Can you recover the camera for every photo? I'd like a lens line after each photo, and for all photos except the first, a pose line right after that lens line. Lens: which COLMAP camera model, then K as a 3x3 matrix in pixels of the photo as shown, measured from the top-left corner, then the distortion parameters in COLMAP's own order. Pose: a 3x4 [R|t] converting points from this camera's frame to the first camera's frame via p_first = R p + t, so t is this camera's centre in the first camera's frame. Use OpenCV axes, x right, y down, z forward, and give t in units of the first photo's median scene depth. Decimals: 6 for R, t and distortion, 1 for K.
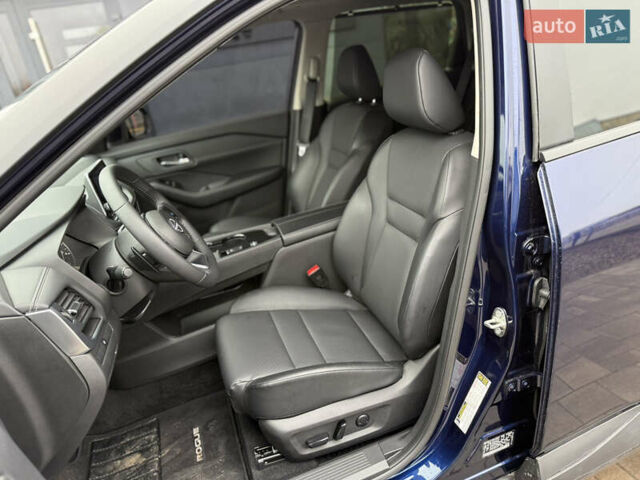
lens RADIAL K [[449.9, 0, 320.0], [0, 449.9, 240.0], [0, 0, 1]] dist [0.066468, -0.101328]
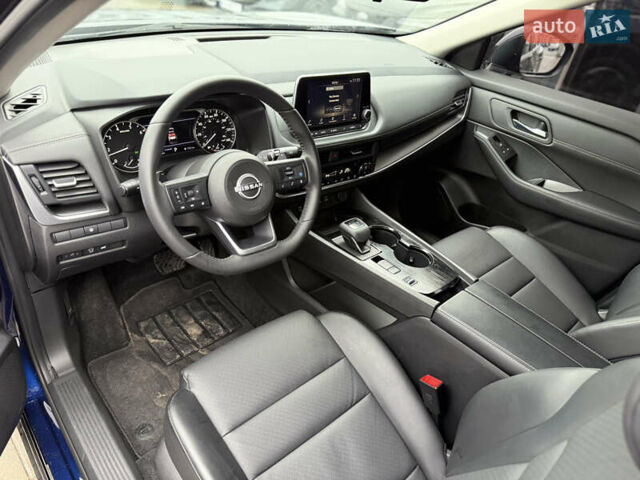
lens RADIAL K [[449.9, 0, 320.0], [0, 449.9, 240.0], [0, 0, 1]] dist [0.066468, -0.101328]
pose [[0.356719, 0.684872, -0.635375, 0.215896], [-0.534983, 0.707315, 0.462060, -0.304846], [0.765862, 0.175090, 0.618707, 0.500635]]
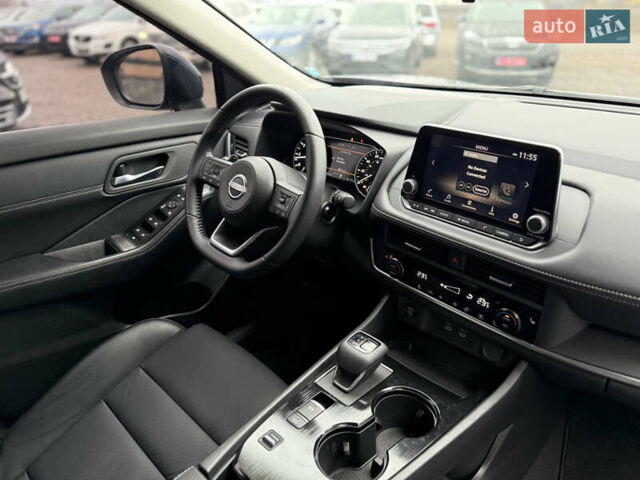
lens RADIAL K [[449.9, 0, 320.0], [0, 449.9, 240.0], [0, 0, 1]] dist [0.066468, -0.101328]
pose [[-0.880987, 0.340451, -0.328565, -0.130552], [-0.041491, 0.636169, 0.770433, -0.458107], [0.471318, 0.692374, -0.546331, 1.239979]]
